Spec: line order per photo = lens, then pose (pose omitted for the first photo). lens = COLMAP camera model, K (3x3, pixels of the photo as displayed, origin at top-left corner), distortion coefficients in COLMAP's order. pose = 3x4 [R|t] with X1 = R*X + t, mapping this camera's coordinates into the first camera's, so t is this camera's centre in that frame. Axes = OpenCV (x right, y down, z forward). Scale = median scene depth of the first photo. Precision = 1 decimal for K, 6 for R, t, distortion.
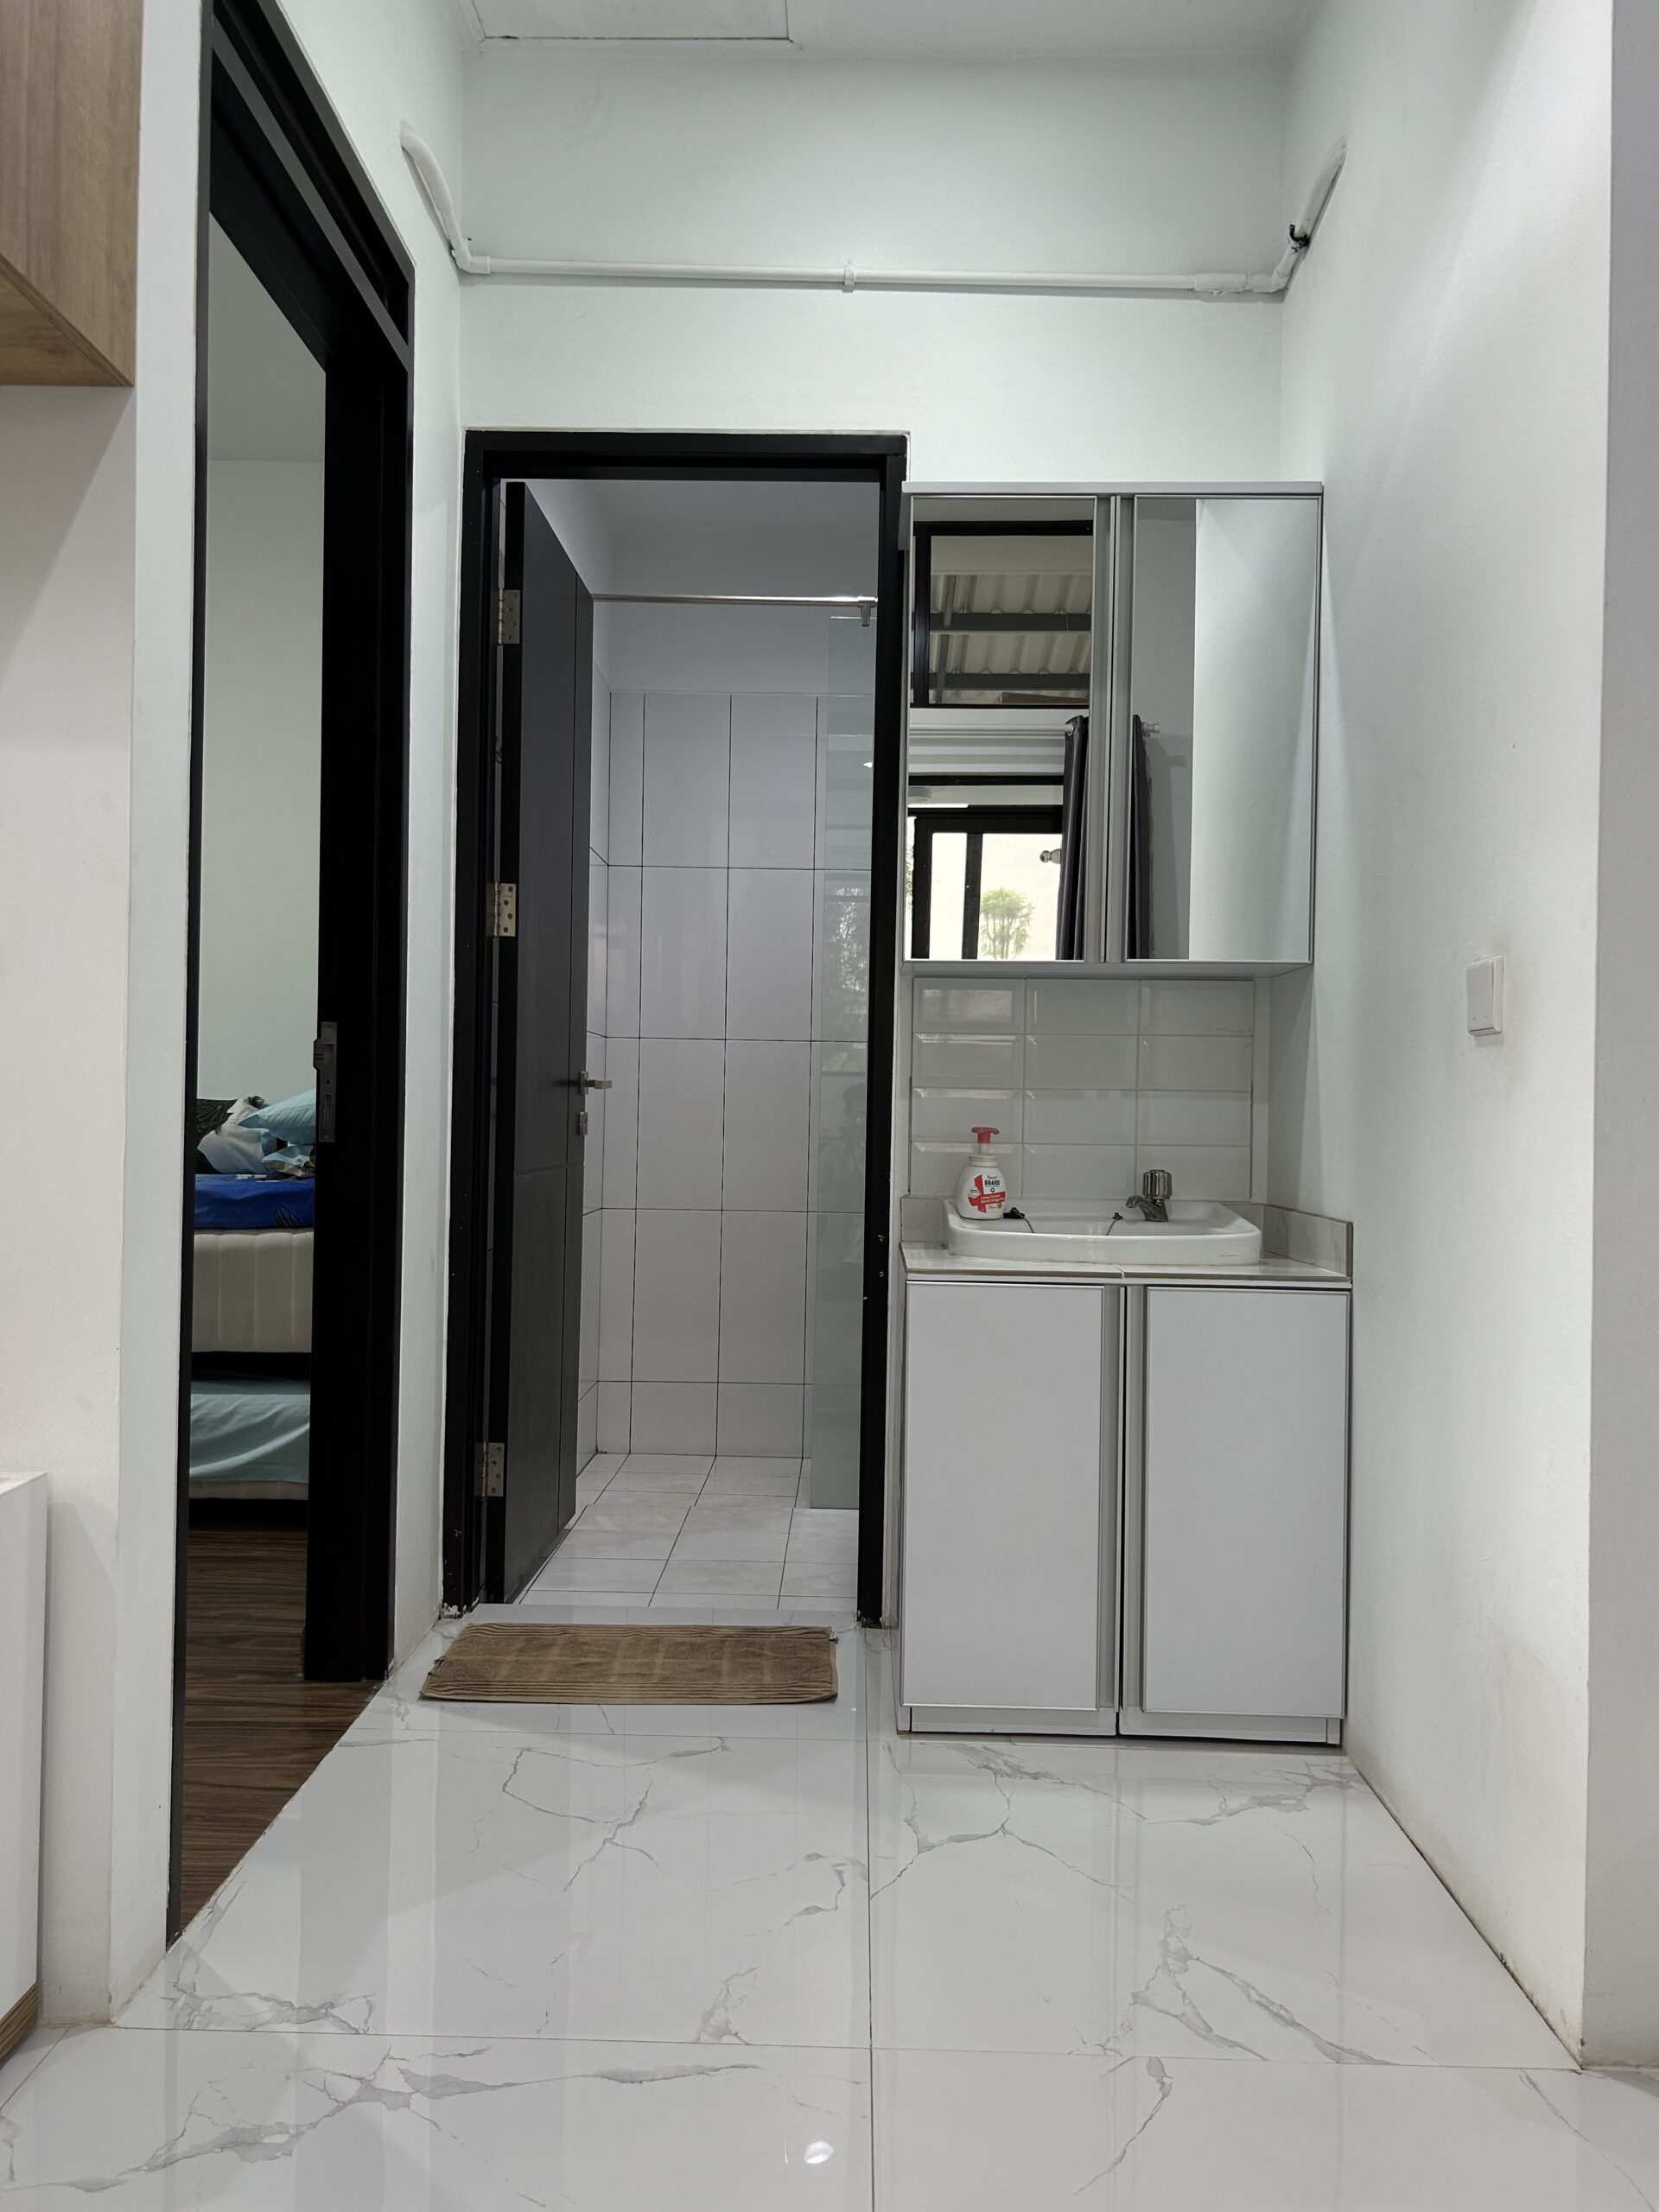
lens RADIAL K [[1698.0, 0, 825.5], [0, 1698.0, 1103.9], [0, 0, 1]] dist [0.094986, -0.192533]
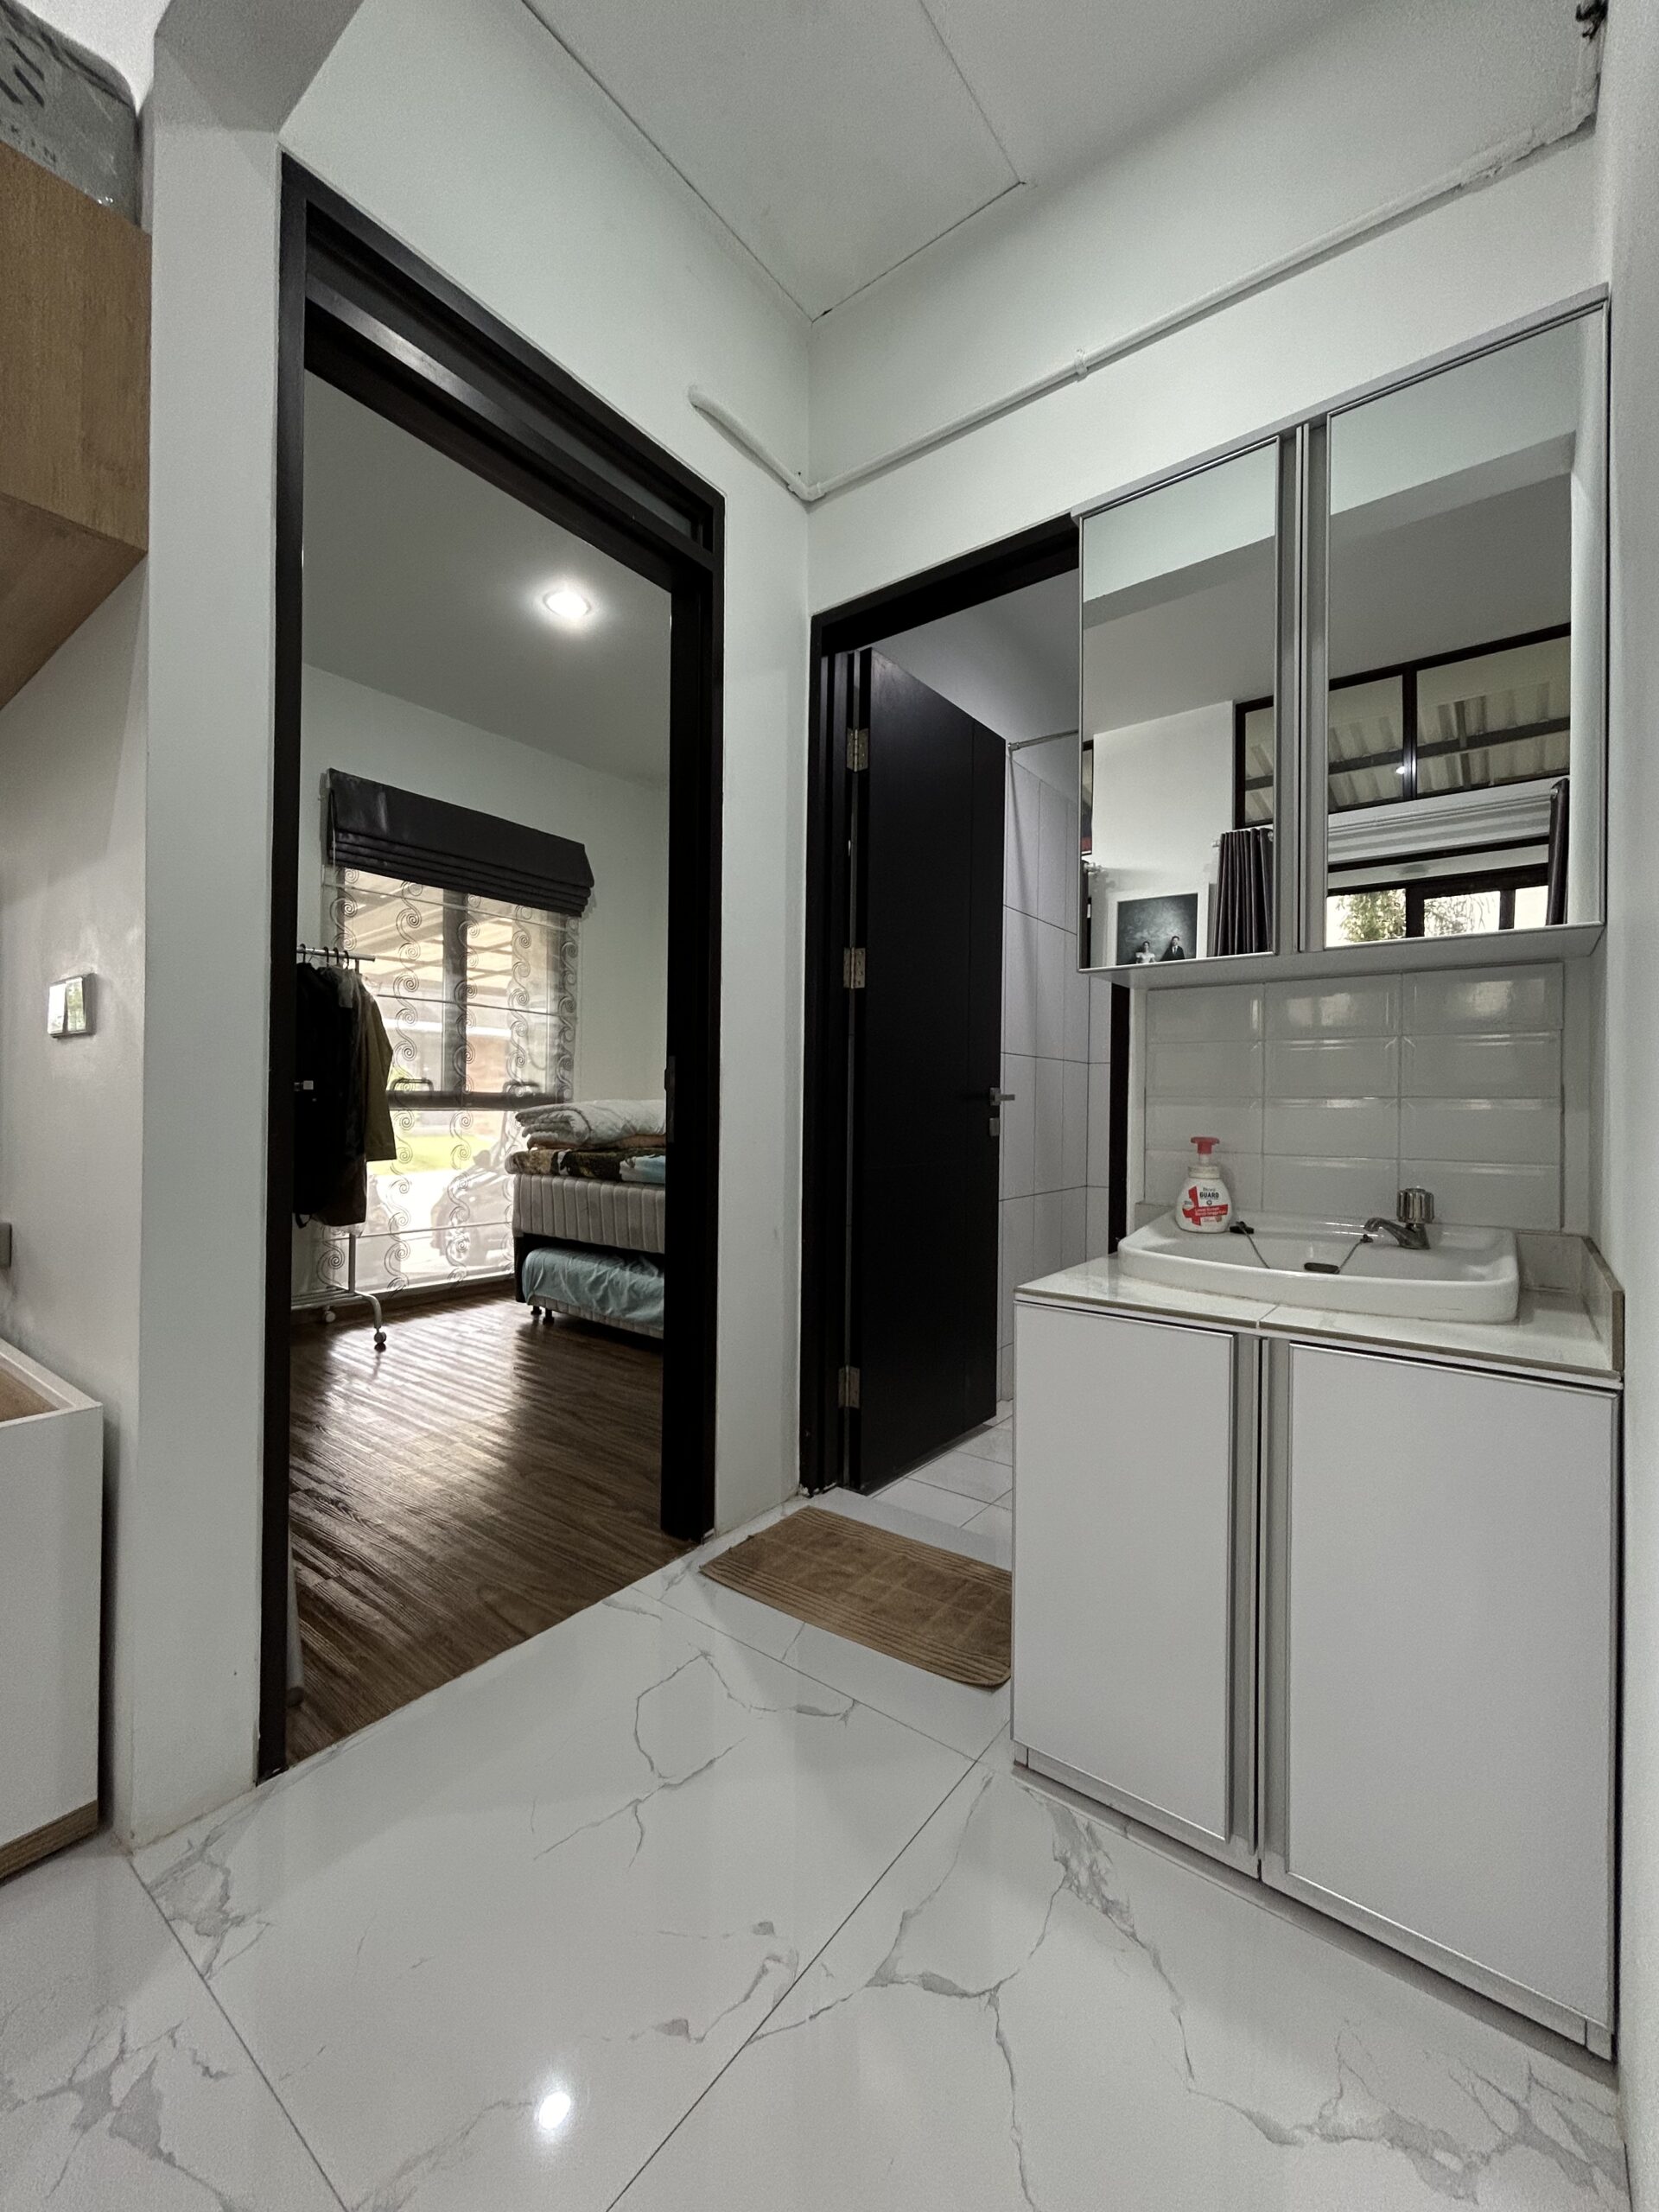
lens RADIAL K [[898.7, 0, 832.5], [0, 898.7, 1103.4], [0, 0, 1]] dist [-0.001308, 0.000213]
pose [[0.807265, -0.008775, -0.590124, 0.232015], [0.001118, 0.999910, -0.013339, 0.000534], [0.590188, 0.010109, 0.807202, 0.466519]]
